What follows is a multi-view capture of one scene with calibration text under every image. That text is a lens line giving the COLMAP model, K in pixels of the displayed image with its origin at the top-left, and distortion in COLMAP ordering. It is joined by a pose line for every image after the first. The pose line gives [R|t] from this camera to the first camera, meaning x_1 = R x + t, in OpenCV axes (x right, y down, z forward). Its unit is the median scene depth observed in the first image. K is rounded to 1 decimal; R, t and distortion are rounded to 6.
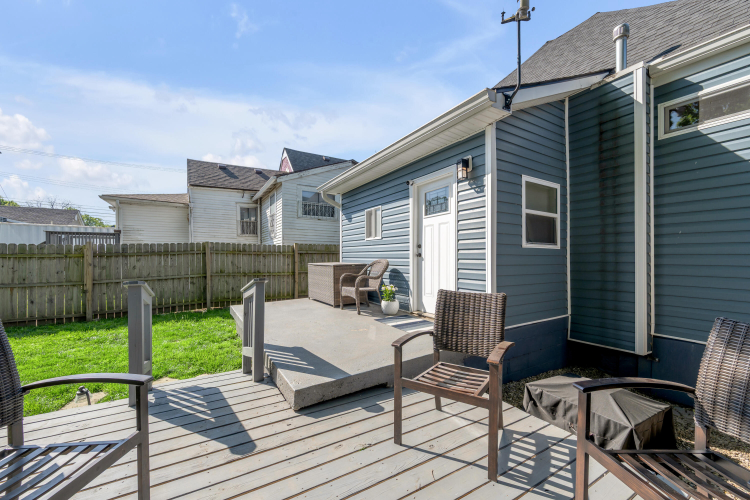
lens RADIAL K [[303.1, 0, 377.8], [0, 303.1, 263.6], [0, 0, 1]] dist [0.009652, 0.000009]
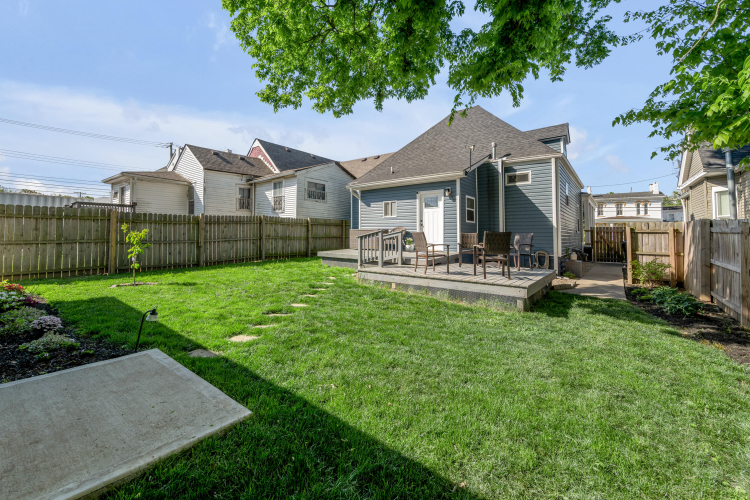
lens RADIAL K [[306.6, 0, 368.2], [0, 306.6, 240.5], [0, 0, 1]] dist [-0.000045, 0.000066]
pose [[0.942446, -0.000319, 0.334358, -1.003163], [0.000052, 1.000000, 0.000809, 0.086507], [-0.334358, -0.000745, 0.942446, -1.021541]]
